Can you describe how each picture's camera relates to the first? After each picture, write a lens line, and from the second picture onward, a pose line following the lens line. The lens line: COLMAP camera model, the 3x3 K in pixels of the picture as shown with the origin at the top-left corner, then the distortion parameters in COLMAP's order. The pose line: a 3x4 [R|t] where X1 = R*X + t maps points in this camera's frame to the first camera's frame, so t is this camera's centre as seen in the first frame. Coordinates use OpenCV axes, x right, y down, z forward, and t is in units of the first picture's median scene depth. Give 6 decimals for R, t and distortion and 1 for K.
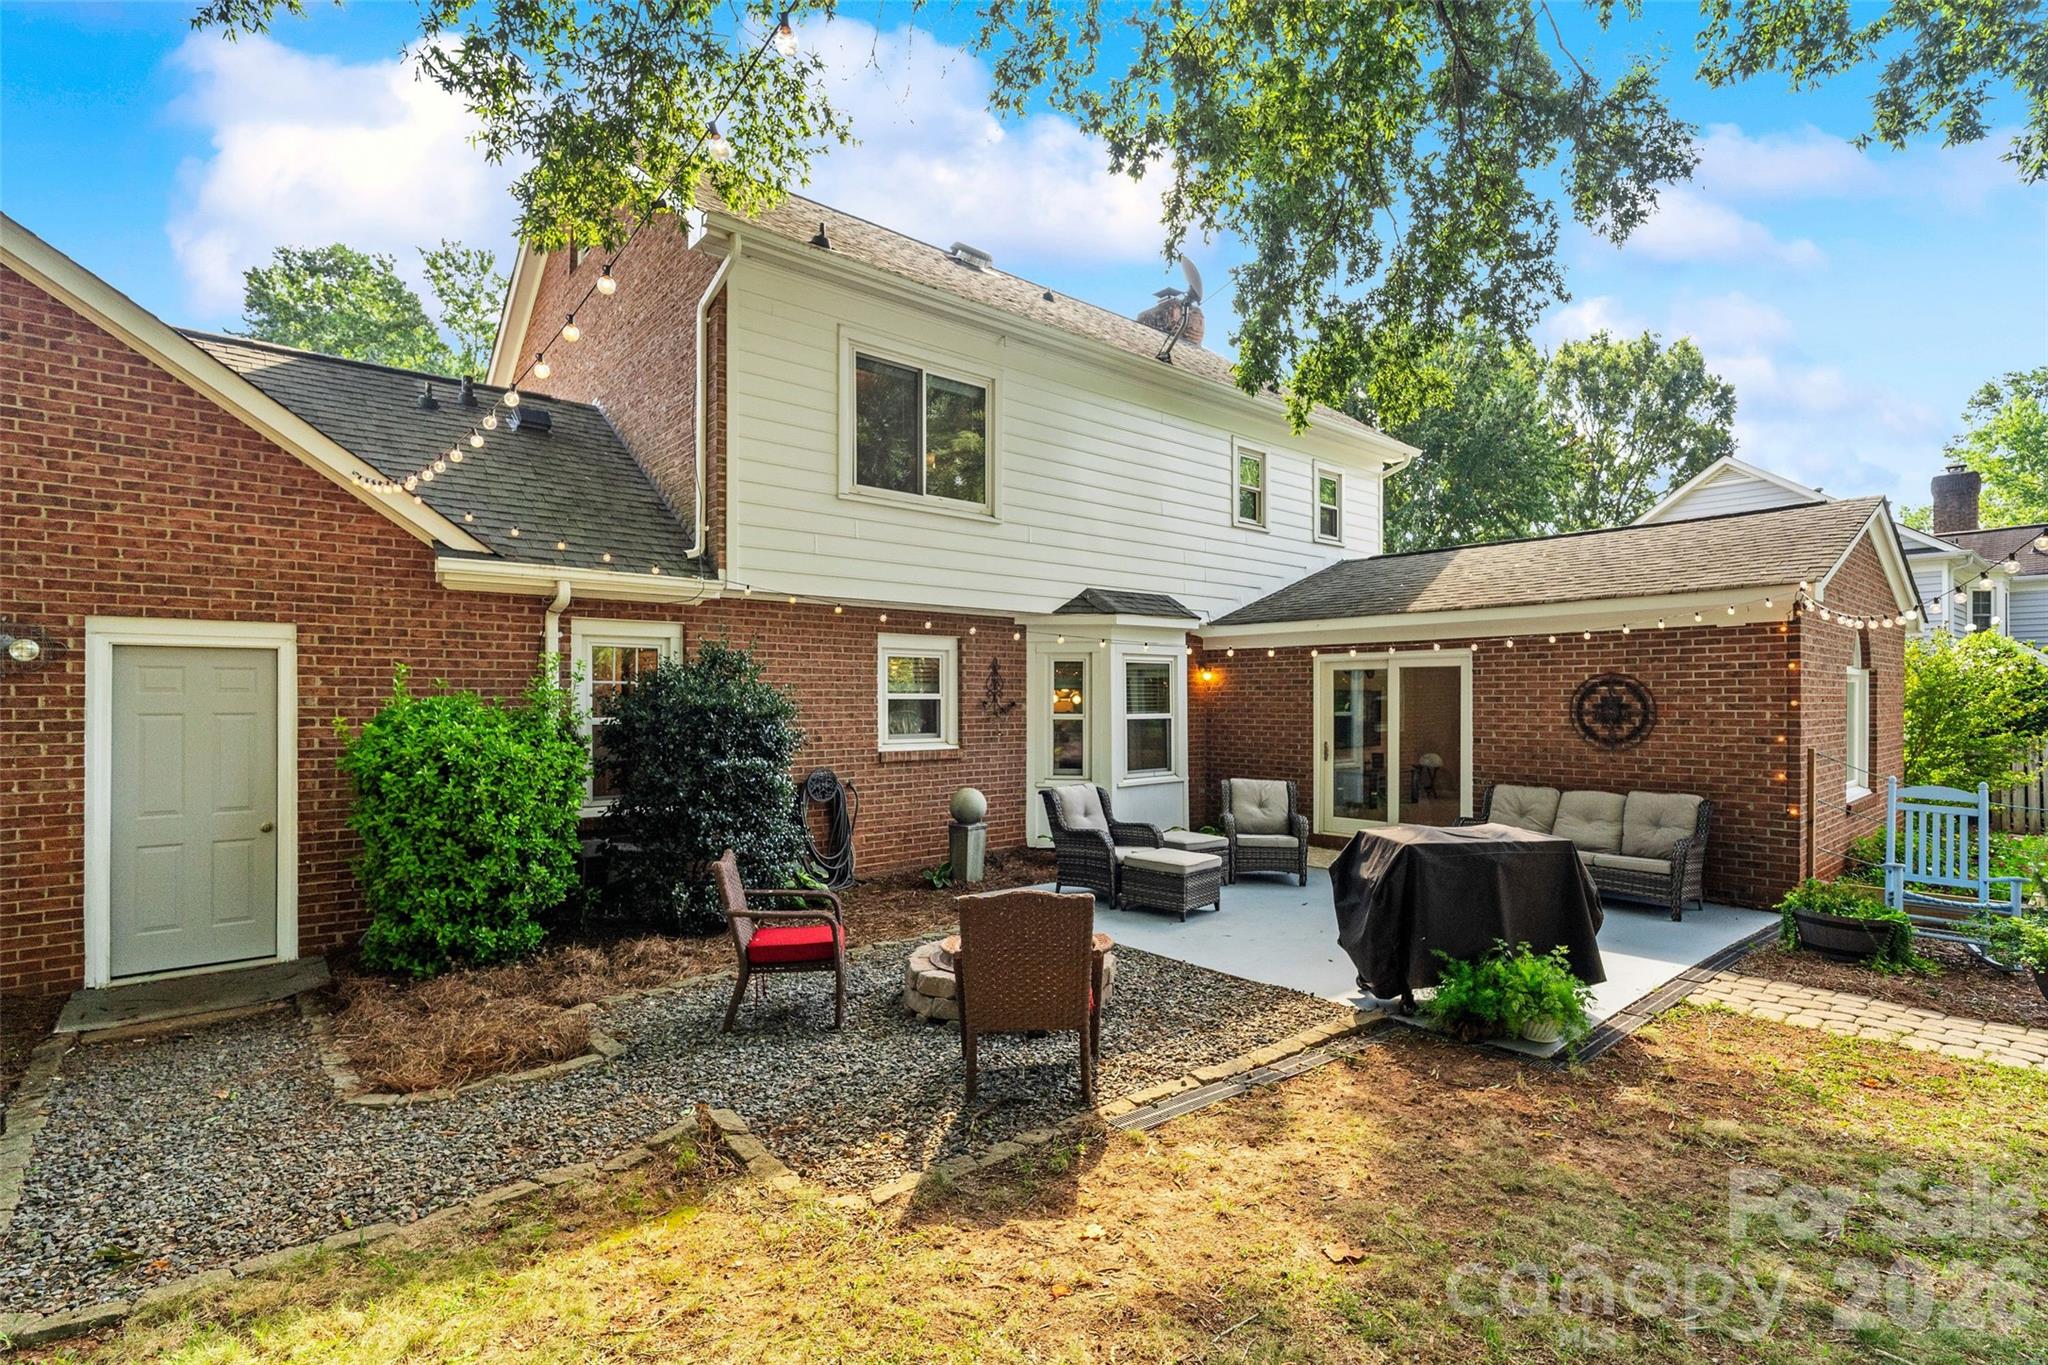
lens RADIAL K [[963.2, 0, 1019.1], [0, 963.2, 715.8], [0, 0, 1]] dist [0.000461, 0.000336]
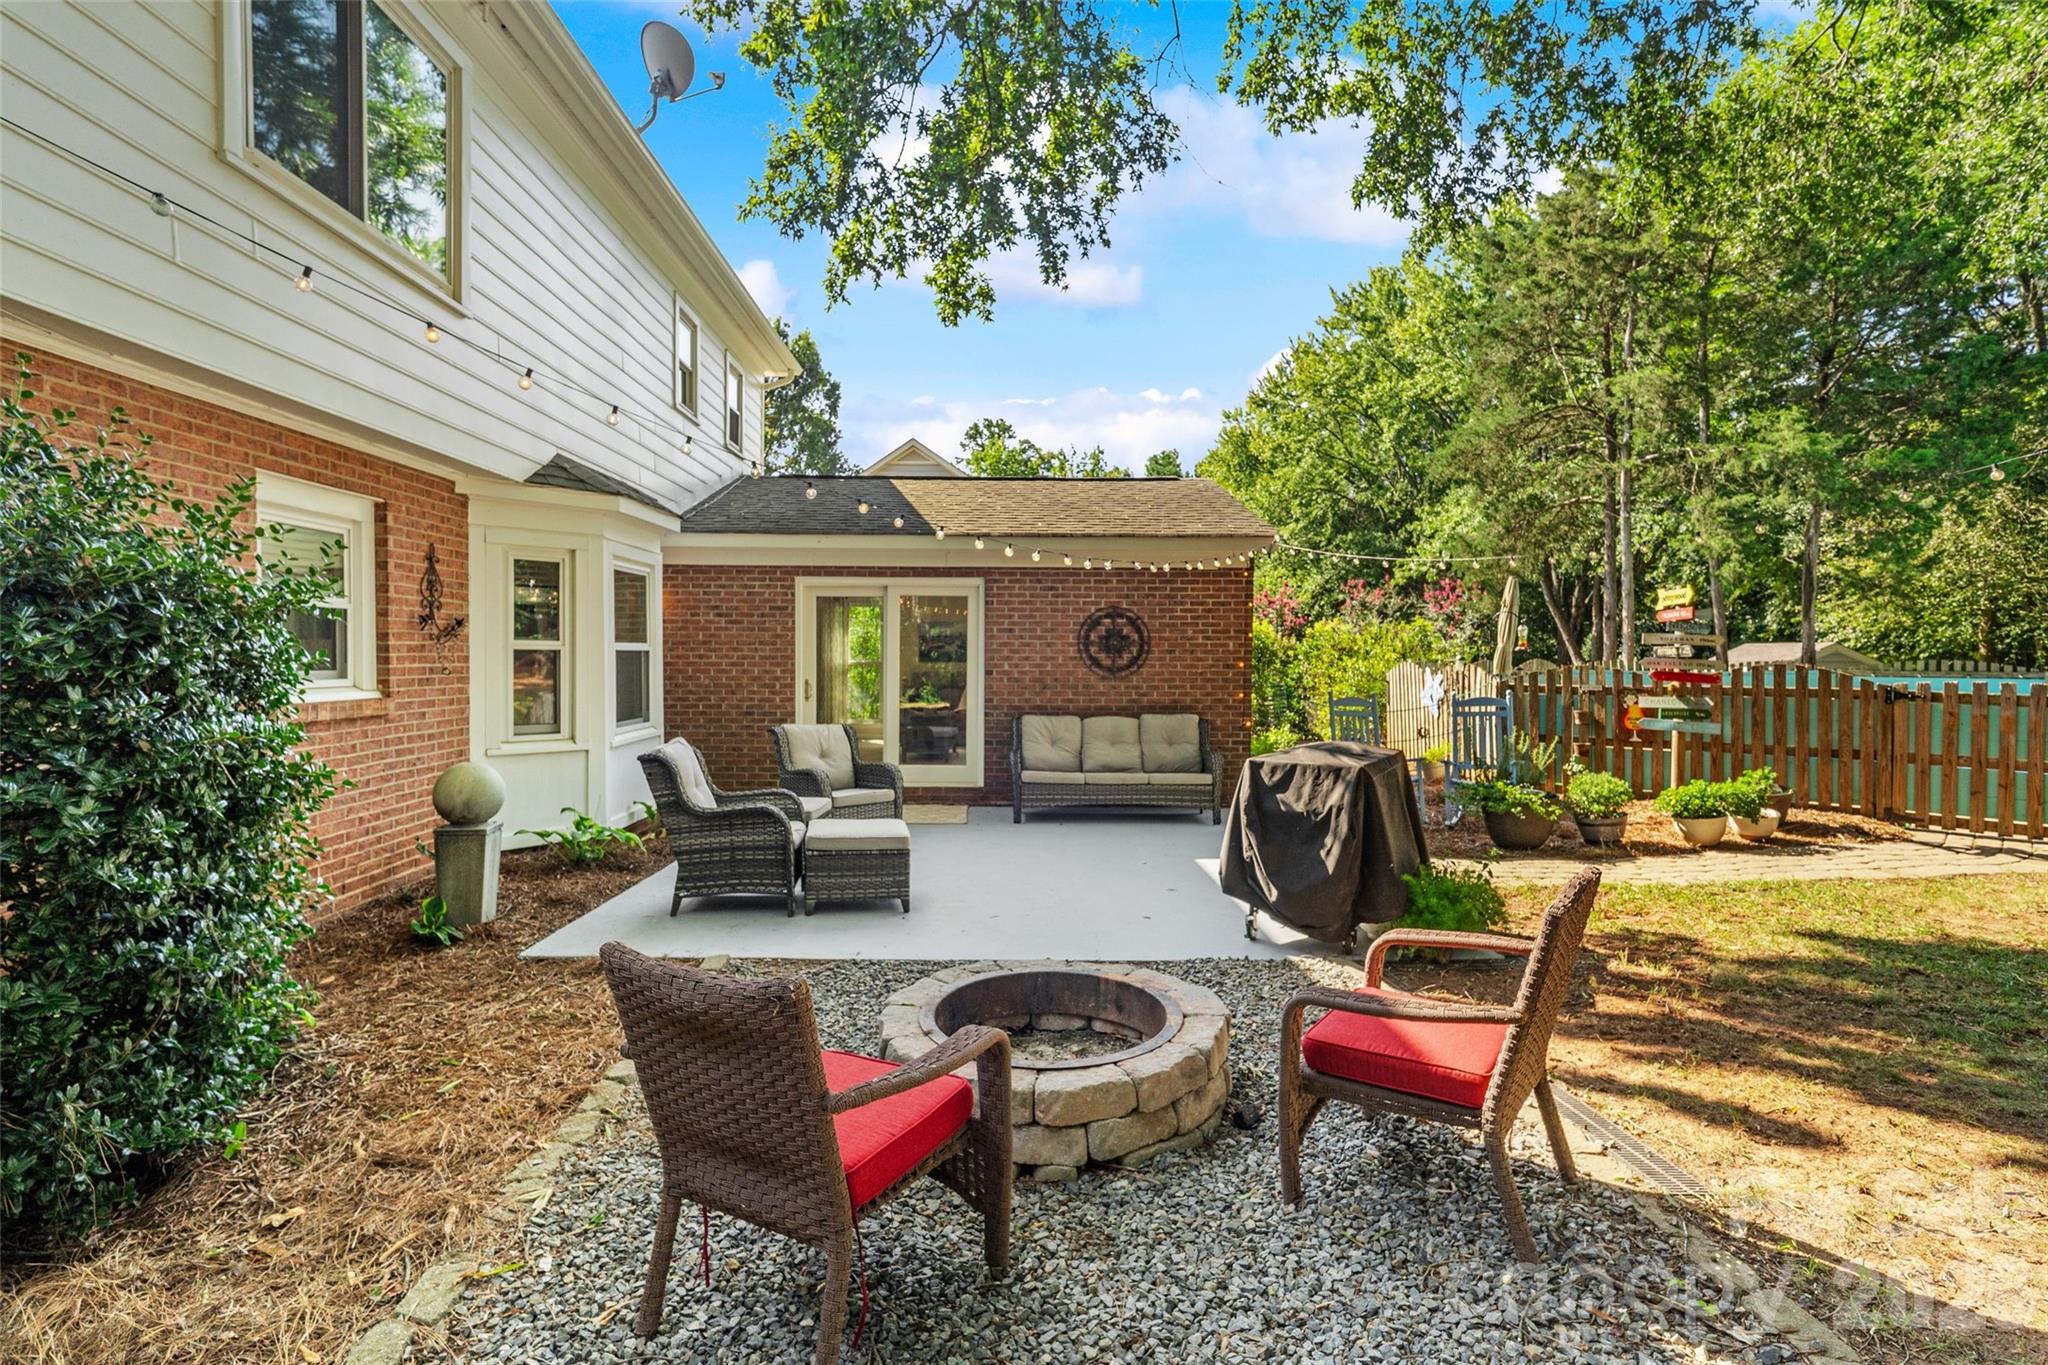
lens RADIAL K [[981.3, 0, 1018.8], [0, 981.3, 684.7], [0, 0, 1]] dist [-0.014213, 0.009289]
pose [[0.627350, -0.019811, 0.778485, -0.274426], [0.008256, 0.999789, 0.018790, 0.018956], [-0.778694, -0.005361, 0.627382, 0.347108]]
